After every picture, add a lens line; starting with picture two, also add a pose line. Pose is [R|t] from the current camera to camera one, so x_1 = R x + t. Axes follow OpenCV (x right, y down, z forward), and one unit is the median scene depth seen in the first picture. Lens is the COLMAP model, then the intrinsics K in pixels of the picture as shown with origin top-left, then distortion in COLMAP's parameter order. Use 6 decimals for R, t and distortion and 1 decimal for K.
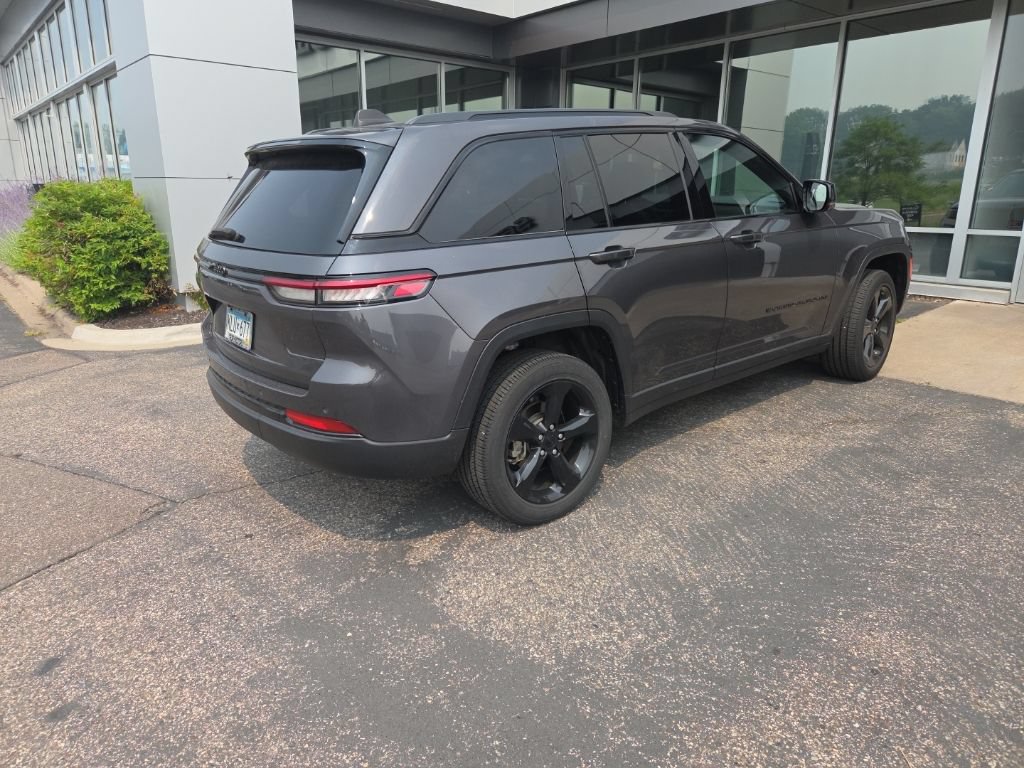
lens RADIAL K [[675.8, 0, 495.3], [0, 675.8, 370.6], [0, 0, 1]] dist [0.072564, -0.057429]
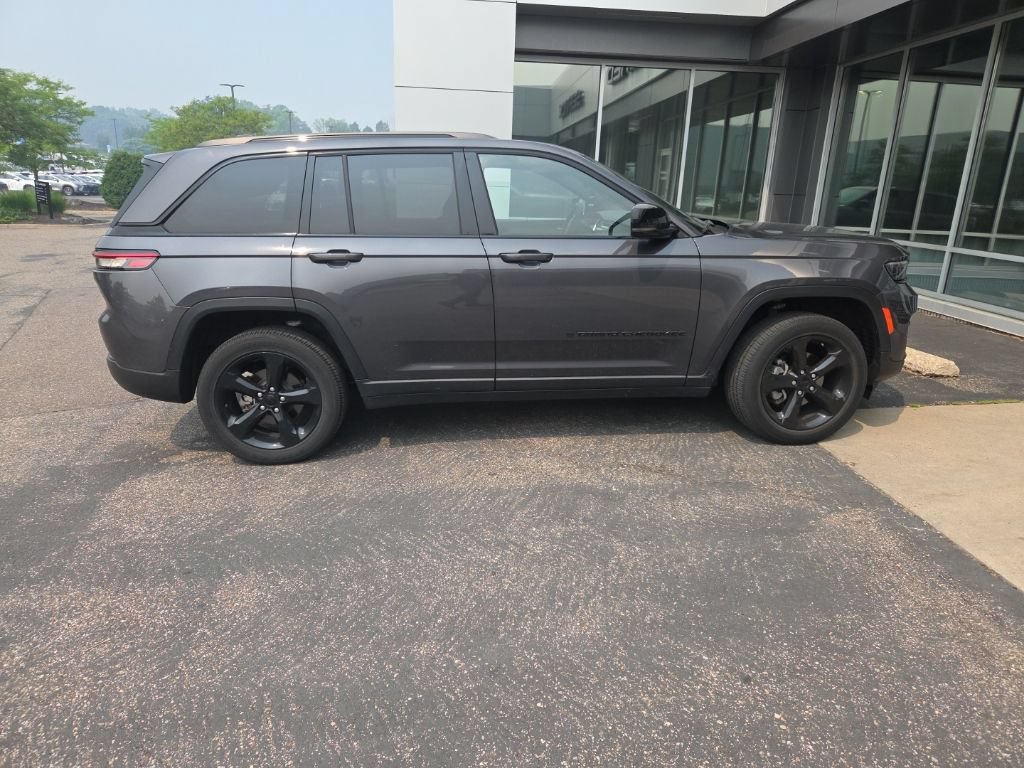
lens RADIAL K [[671.8, 0, 516.8], [0, 671.8, 379.4], [0, 0, 1]] dist [0.064118, -0.050345]
pose [[0.825913, 0.181924, -0.533639, 1.100972], [-0.176660, 0.982350, 0.061479, -0.089331], [0.535405, 0.043496, 0.843475, 0.186155]]
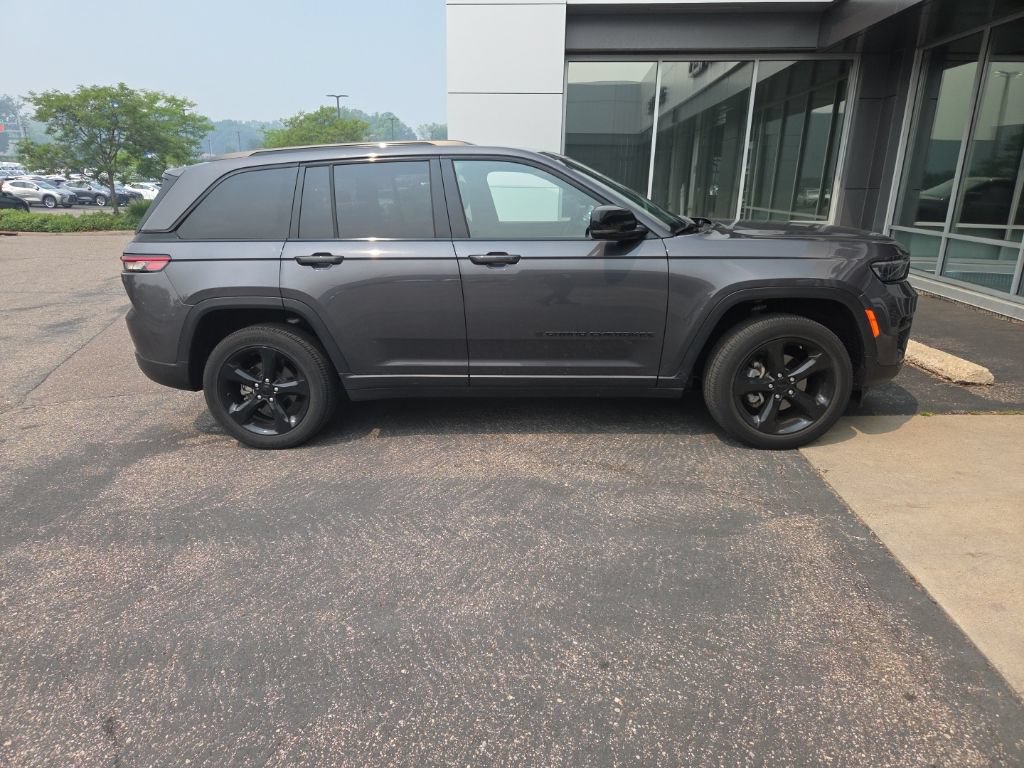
lens RADIAL K [[672.0, 0, 506.8], [0, 672.0, 385.5], [0, 0, 1]] dist [0.066975, -0.053552]
pose [[0.729797, 0.204611, -0.652327, 1.313462], [-0.186798, 0.977535, 0.097634, -0.129186], [0.657649, 0.050601, 0.751623, 0.285014]]
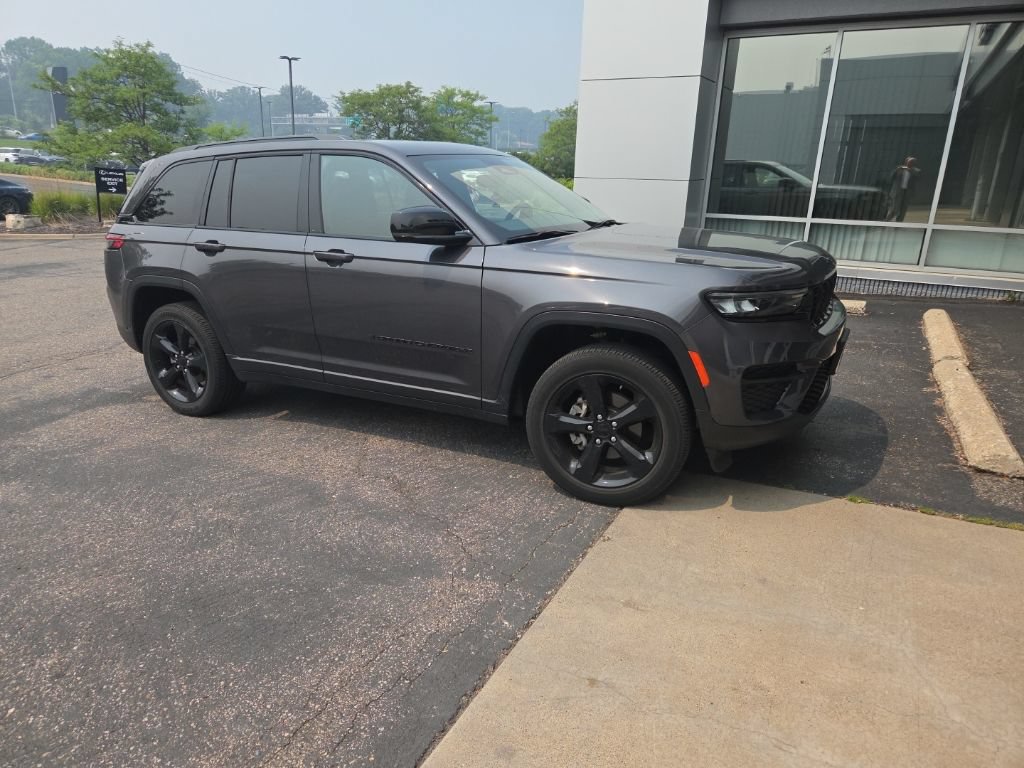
lens RADIAL K [[673.4, 0, 512.0], [0, 673.4, 384.0], [0, 0, 1]] dist [0.067537, -0.049446]
pose [[0.393031, 0.291651, -0.872047, 1.703683], [-0.257691, 0.945300, 0.200009, -0.341976], [0.882679, 0.146109, 0.446688, 0.963333]]
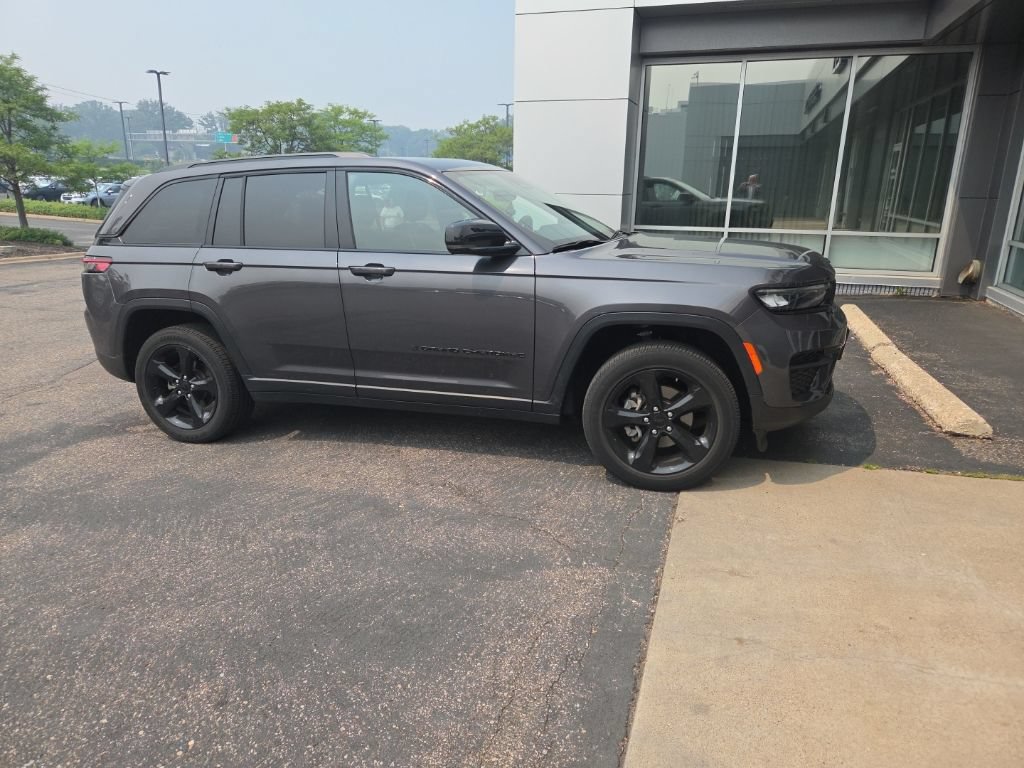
lens RADIAL K [[671.9, 0, 522.1], [0, 671.9, 371.6], [0, 0, 1]] dist [0.065921, -0.047958]
pose [[0.553345, 0.230385, -0.800457, 1.625394], [-0.227266, 0.966285, 0.121008, -0.265670], [0.801348, 0.114958, 0.587048, 0.708700]]
